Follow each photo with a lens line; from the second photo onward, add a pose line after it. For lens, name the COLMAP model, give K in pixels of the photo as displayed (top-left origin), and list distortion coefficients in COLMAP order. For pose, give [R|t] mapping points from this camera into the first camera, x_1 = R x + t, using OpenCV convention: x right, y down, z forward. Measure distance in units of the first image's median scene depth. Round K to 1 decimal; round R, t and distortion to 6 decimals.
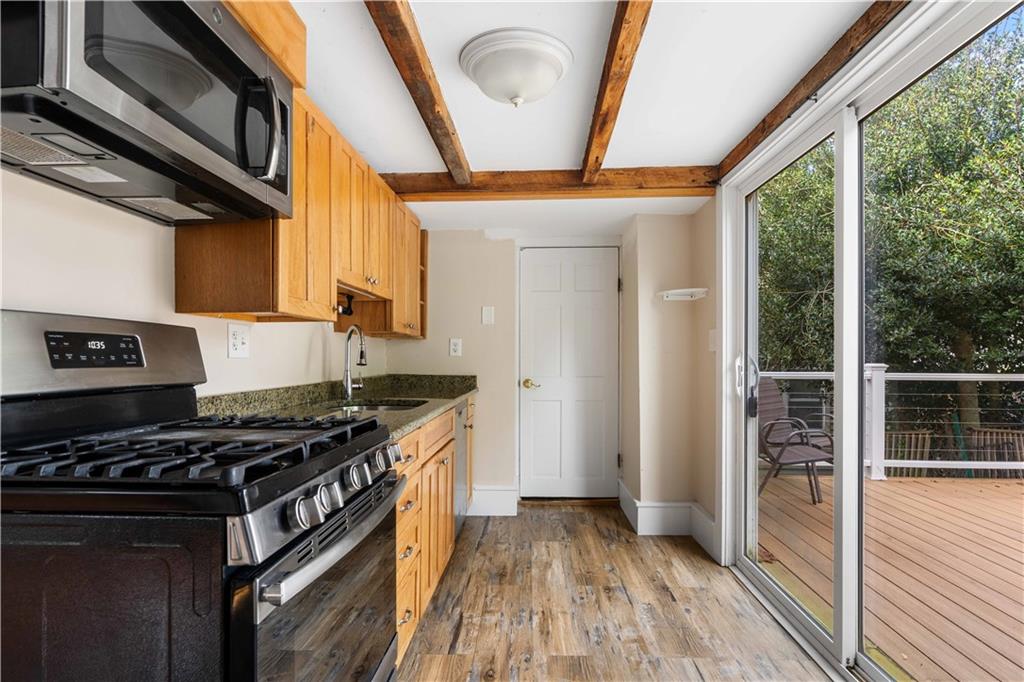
lens RADIAL K [[552.5, 0, 509.4], [0, 552.5, 351.2], [0, 0, 1]] dist [0.002908, 0.002751]
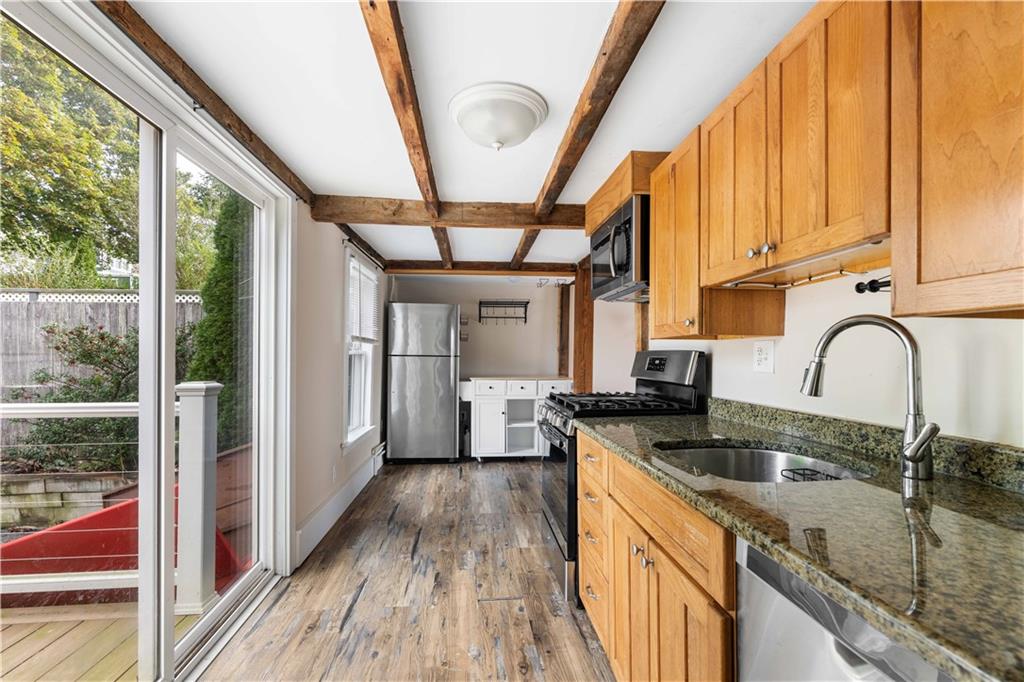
lens RADIAL K [[450.8, 0, 514.1], [0, 450.8, 355.4], [0, 0, 1]] dist [-0.000583, 0.000612]
pose [[-0.988750, -0.002331, -0.149558, 0.111150], [-0.000926, 0.999955, -0.009461, -0.012239], [0.149574, -0.009216, -0.988708, 1.803849]]
